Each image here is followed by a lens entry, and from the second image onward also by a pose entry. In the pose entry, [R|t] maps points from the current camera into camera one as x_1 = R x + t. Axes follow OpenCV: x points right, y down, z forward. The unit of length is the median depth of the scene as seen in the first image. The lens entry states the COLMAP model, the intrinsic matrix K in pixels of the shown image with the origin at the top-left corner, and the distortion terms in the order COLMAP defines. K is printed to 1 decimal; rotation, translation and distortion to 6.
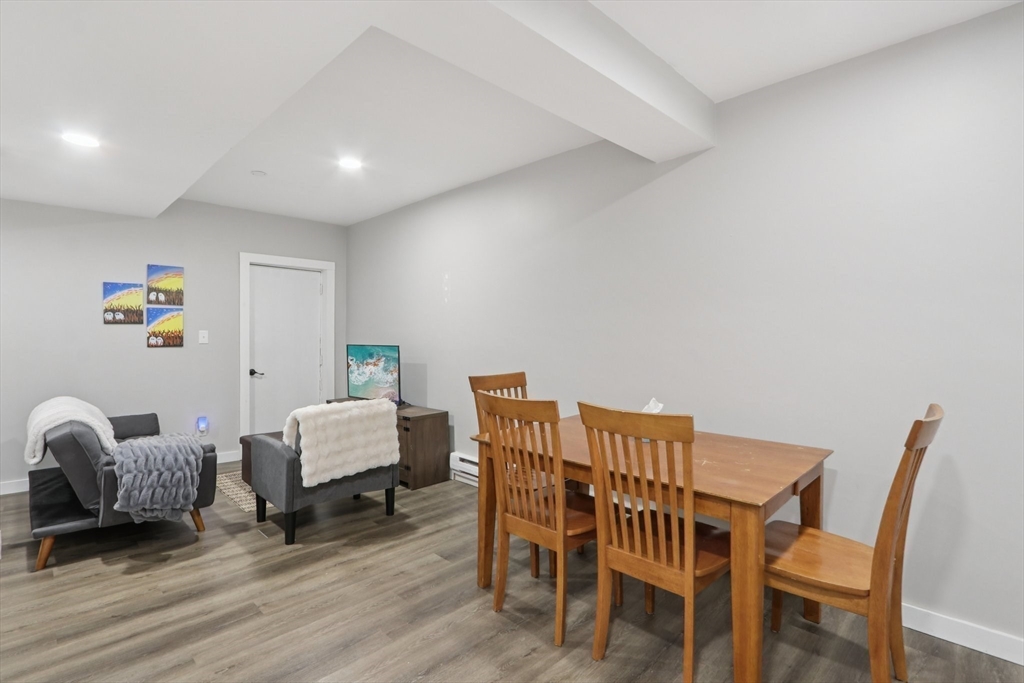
lens RADIAL K [[498.1, 0, 510.5], [0, 498.1, 340.1], [0, 0, 1]] dist [-0.022696, 0.000670]
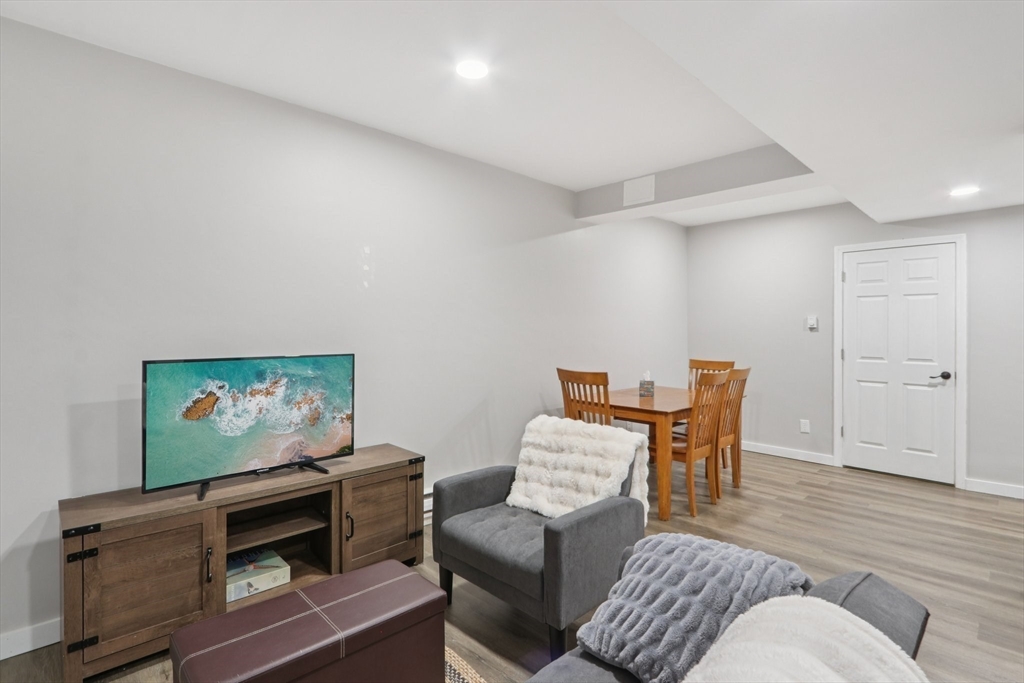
lens RADIAL K [[477.5, 0, 507.4], [0, 477.5, 340.4], [0, 0, 1]] dist [-0.016247, 0.000764]
pose [[0.015994, 0.001097, 0.999871, -0.767714], [0.011632, 0.999932, -0.001283, -0.000624], [-0.999804, 0.011651, 0.015980, 0.789238]]
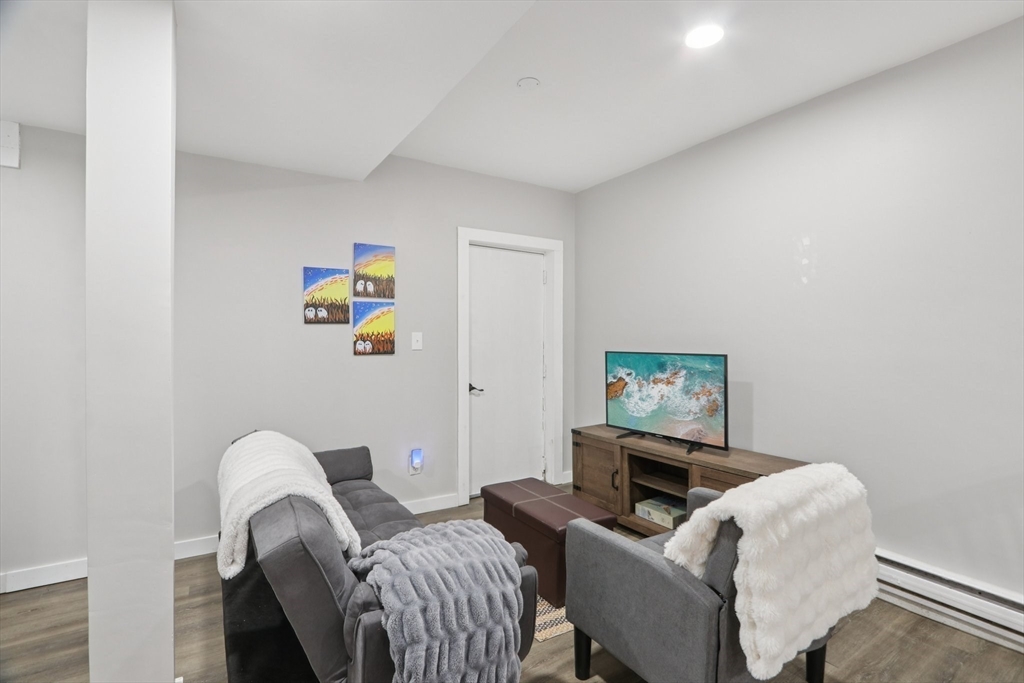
lens RADIAL K [[498.1, 0, 510.5], [0, 498.1, 340.1], [0, 0, 1]] dist [-0.022696, 0.000670]
pose [[0.972665, -0.001485, -0.232209, -0.334959], [0.000605, 0.999992, -0.003862, -0.004846], [0.232213, 0.003616, 0.972658, 0.327555]]
